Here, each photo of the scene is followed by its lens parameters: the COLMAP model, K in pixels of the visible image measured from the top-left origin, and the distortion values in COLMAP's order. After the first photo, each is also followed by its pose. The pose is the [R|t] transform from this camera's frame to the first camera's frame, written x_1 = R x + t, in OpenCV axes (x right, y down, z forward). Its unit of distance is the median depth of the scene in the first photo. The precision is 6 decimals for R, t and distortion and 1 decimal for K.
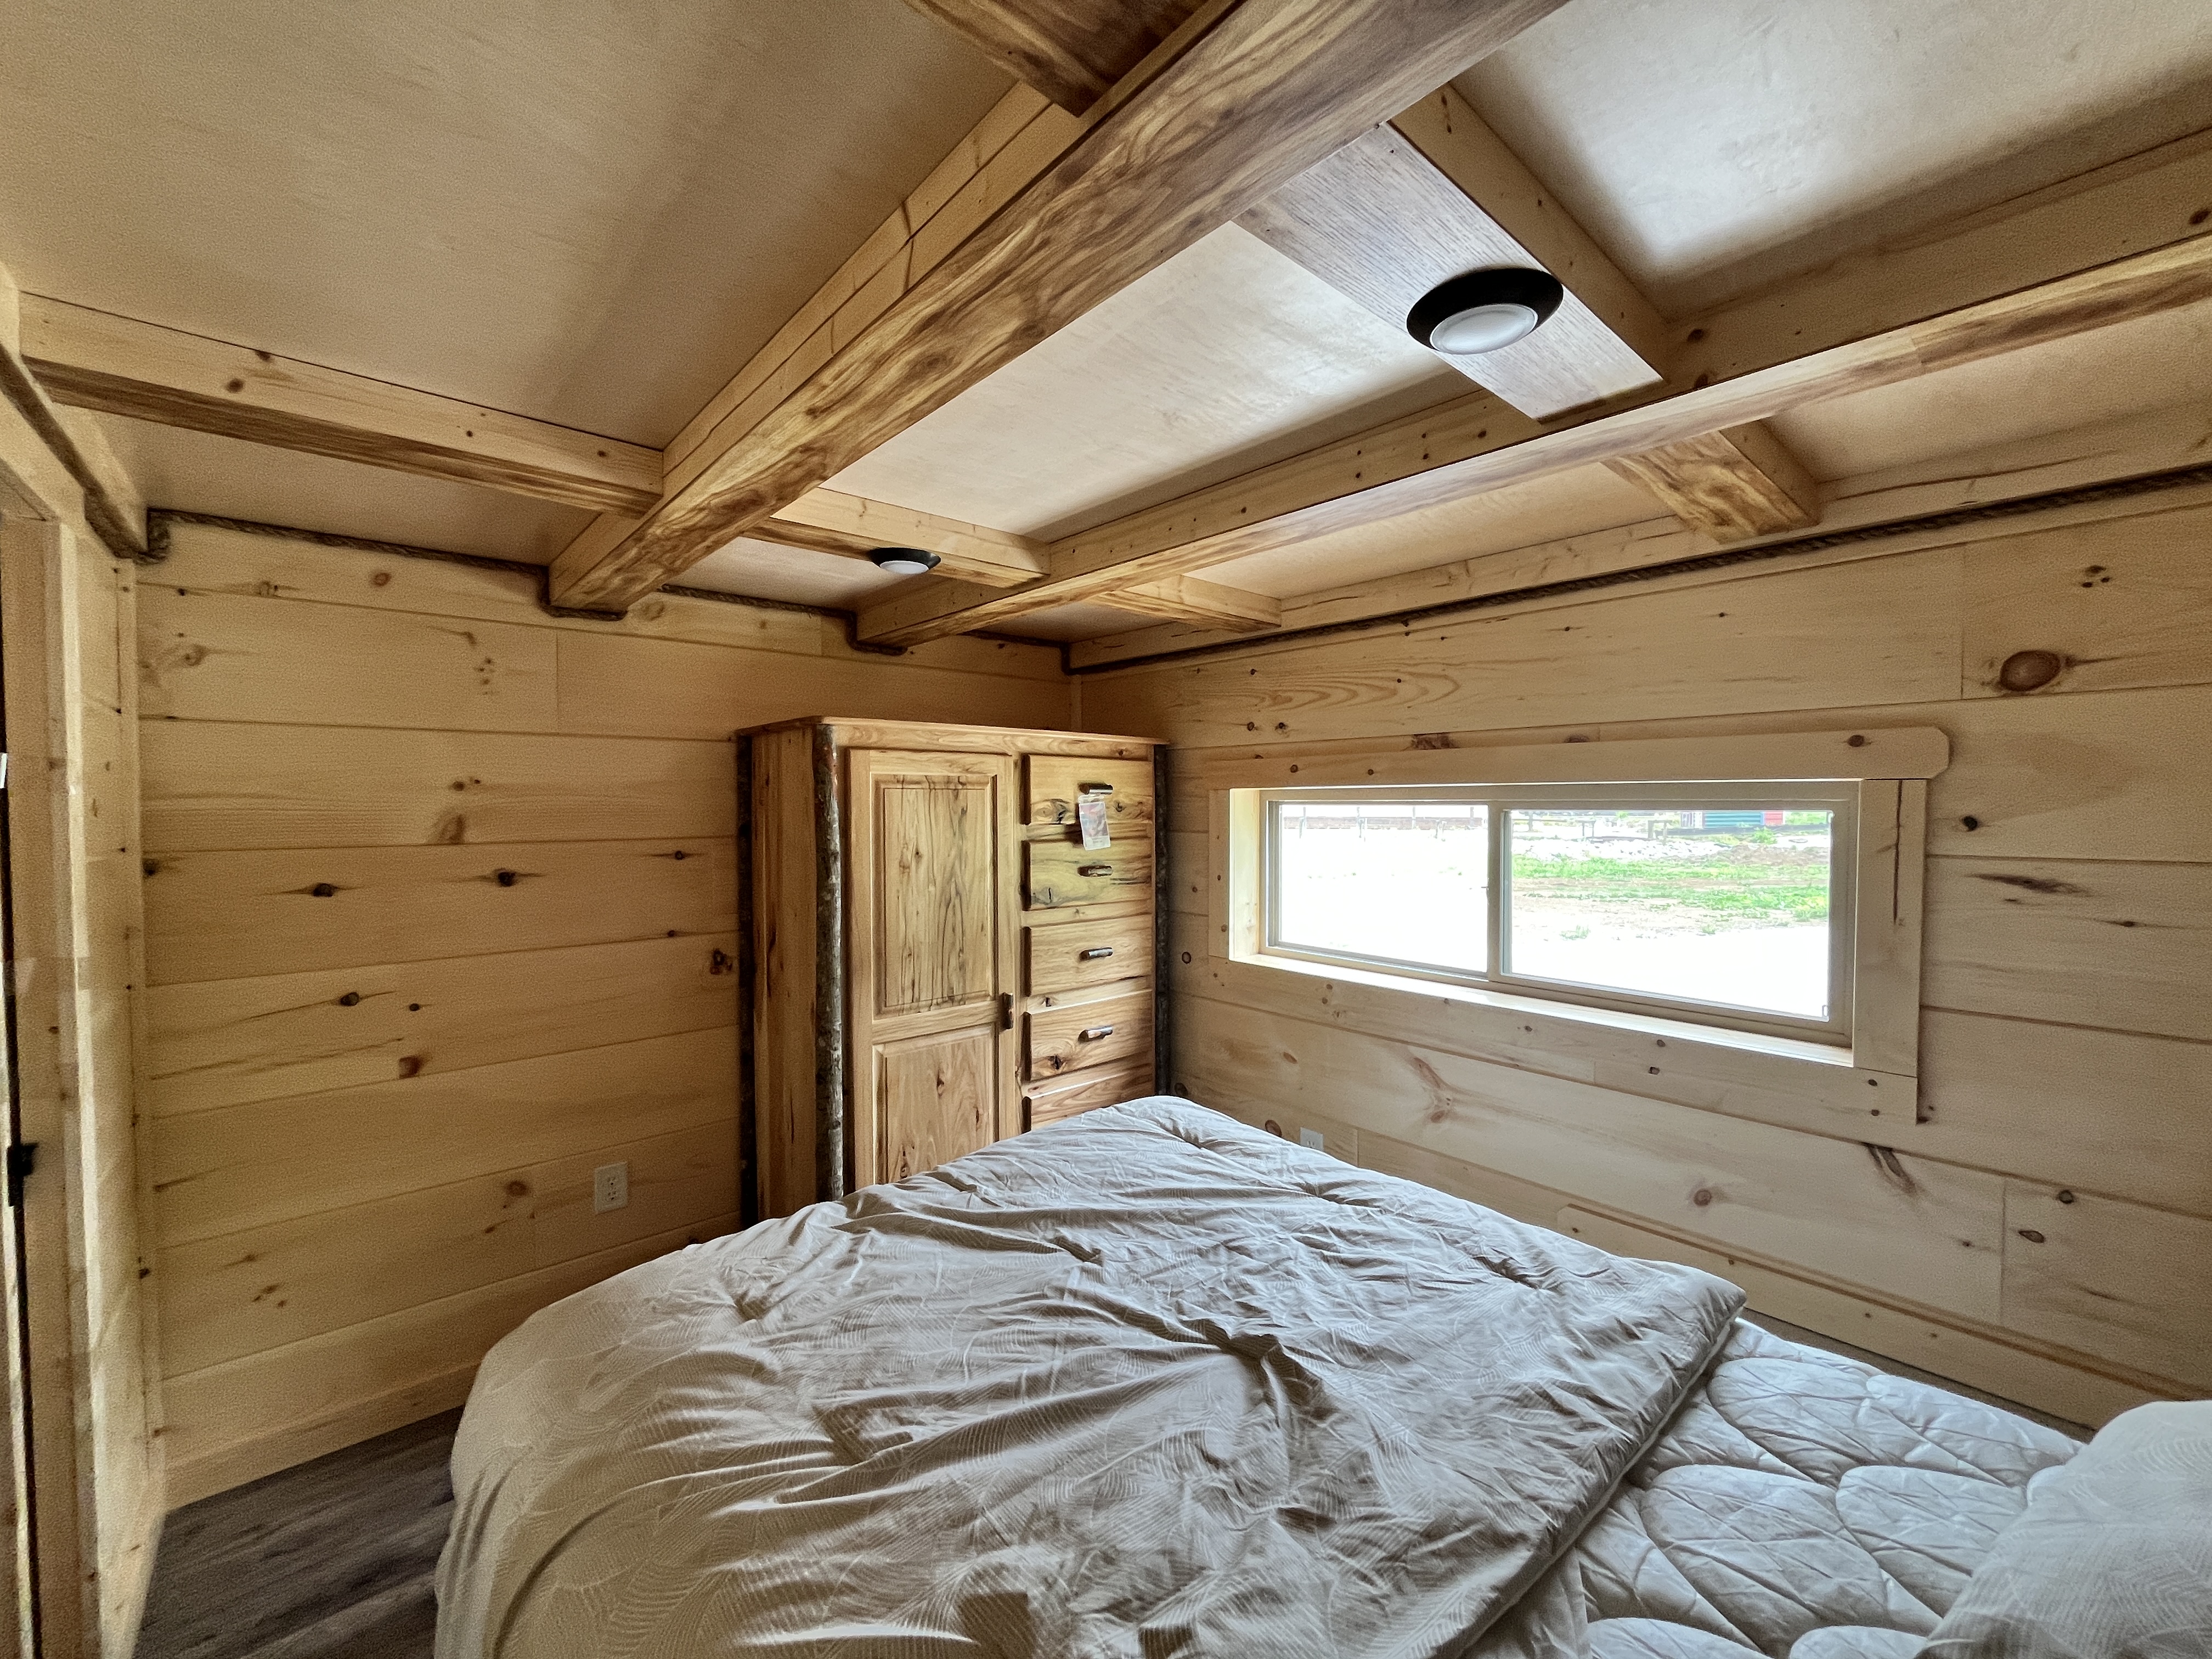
lens RADIAL K [[892.1, 0, 1105.5], [0, 892.1, 829.3], [0, 0, 1]] dist [-0.003473, 0.000083]
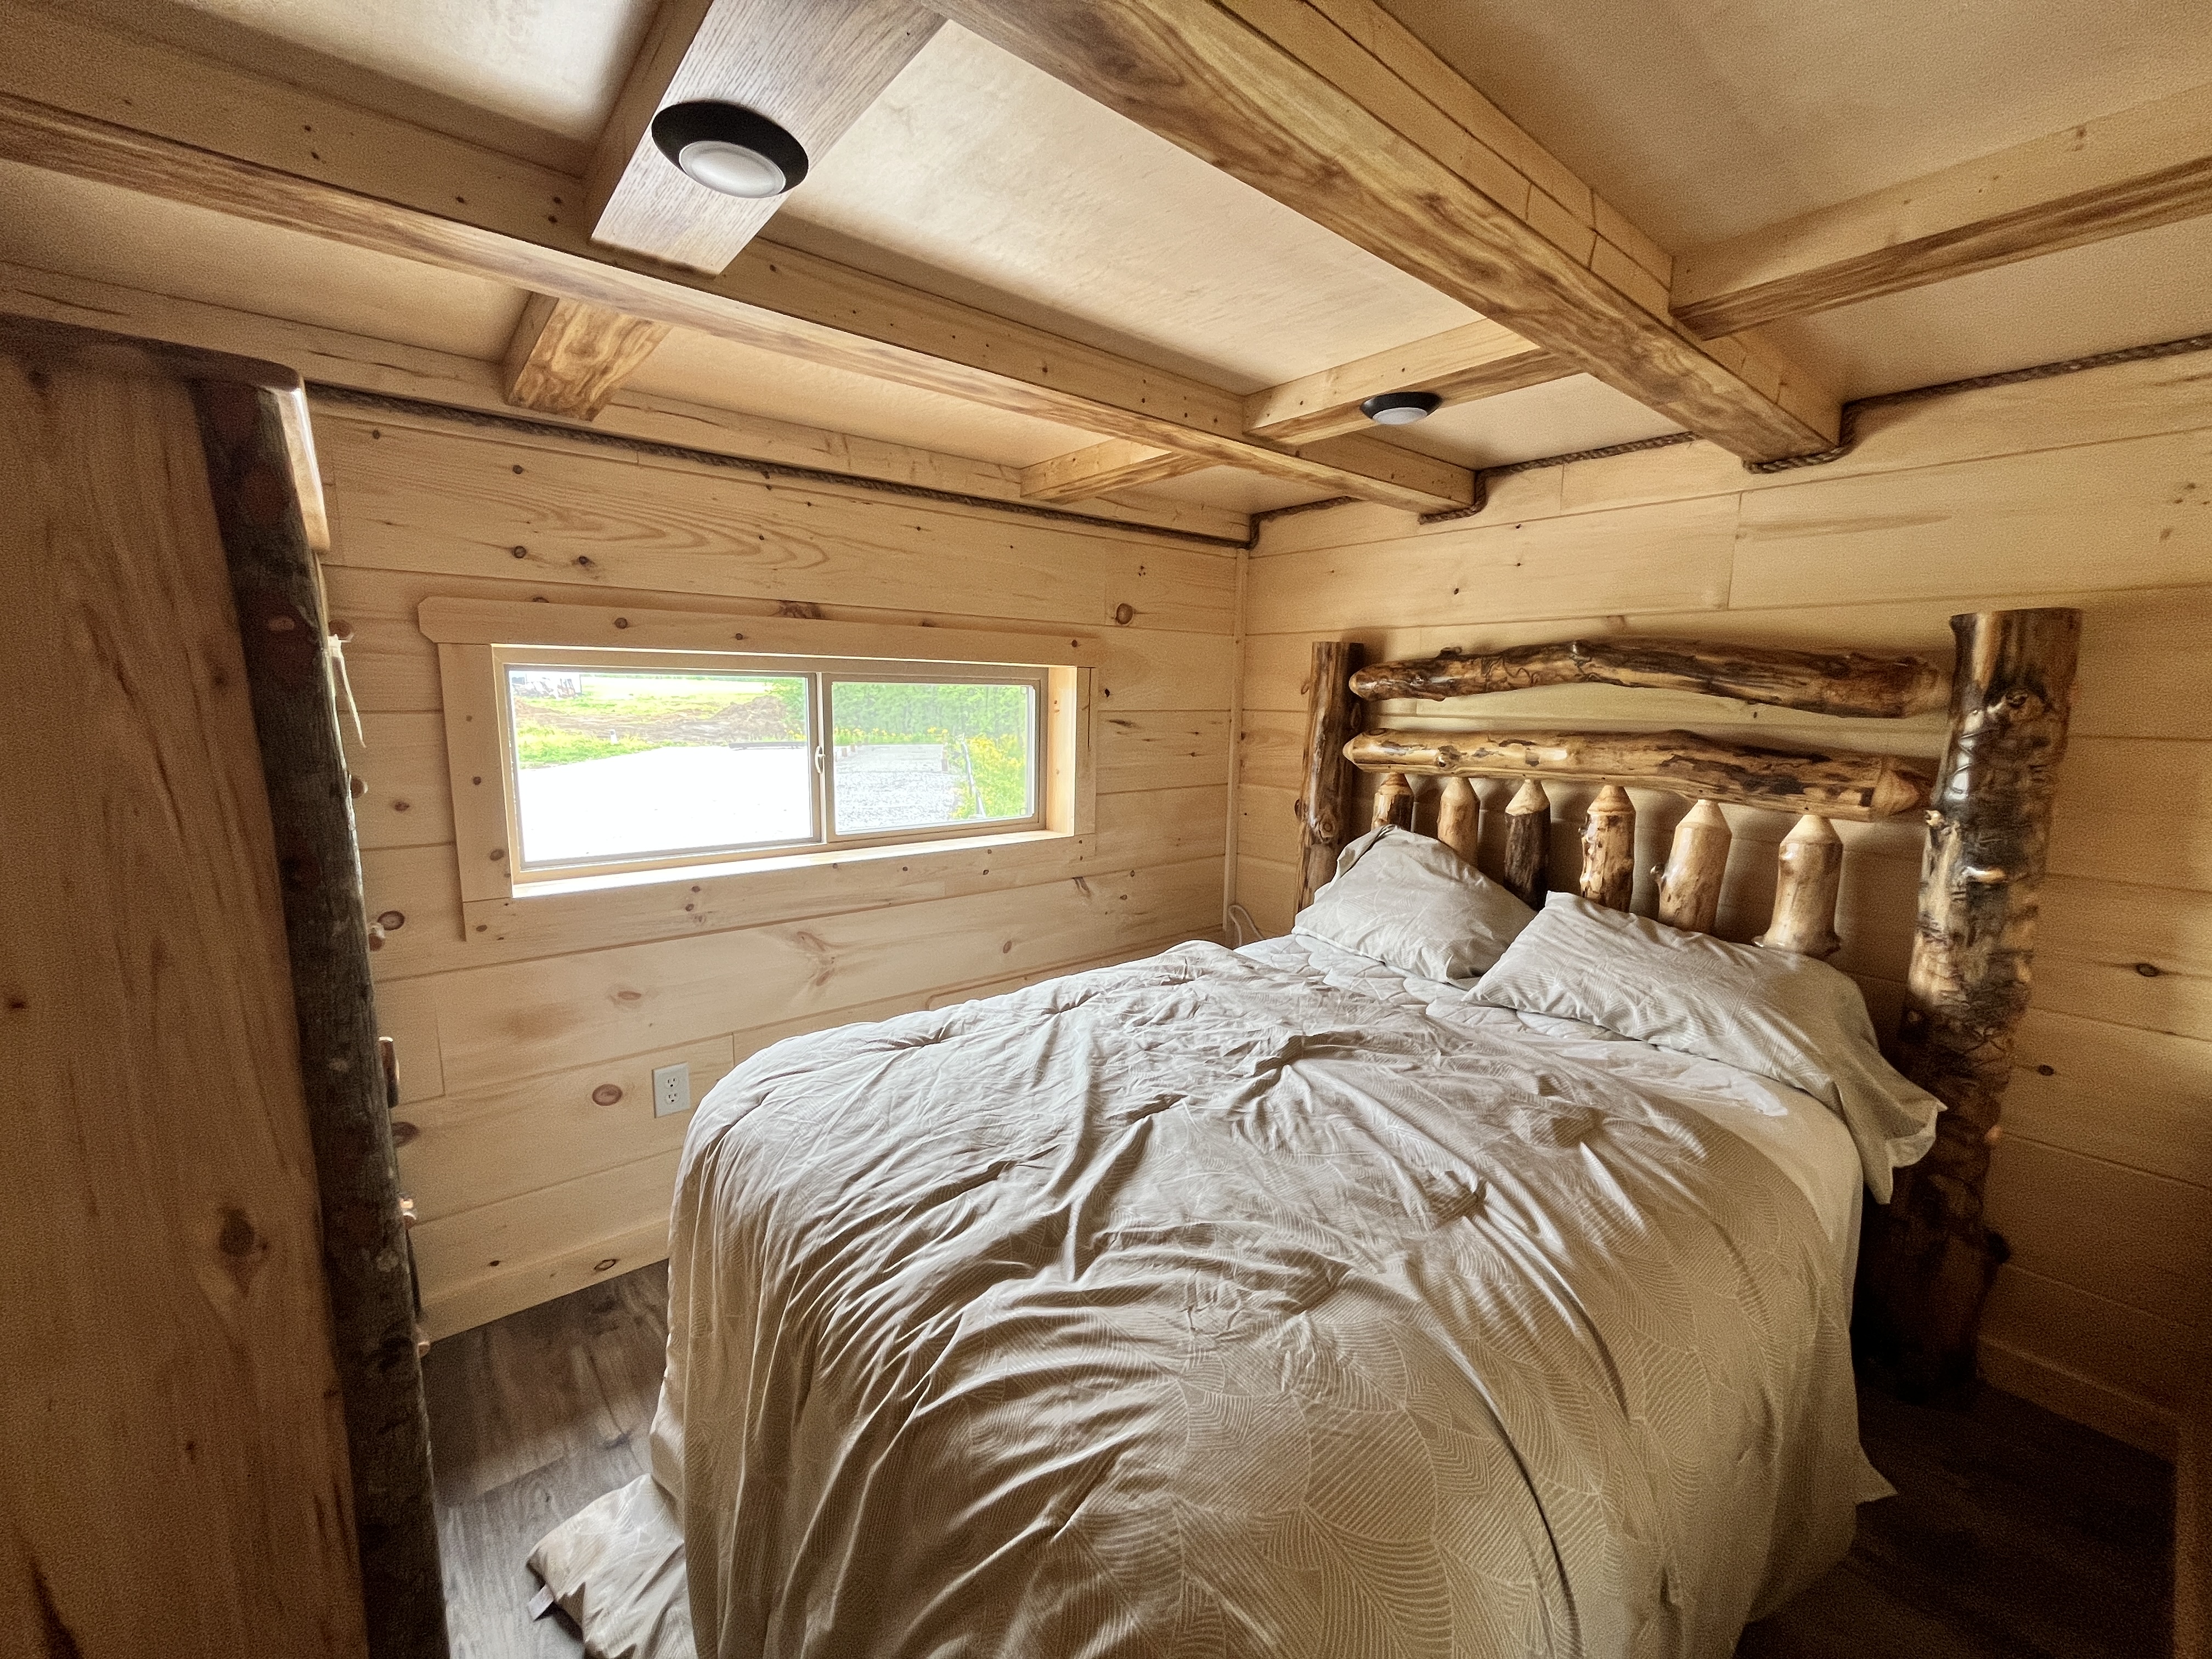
lens RADIAL K [[892.1, 0, 1104.3], [0, 892.1, 829.4], [0, 0, 1]] dist [-0.003473, 0.000083]
pose [[0.031534, -0.146798, 0.988664, -0.895931], [0.014920, 0.989115, 0.146390, 0.001992], [-0.999391, 0.010134, 0.033381, 0.908731]]
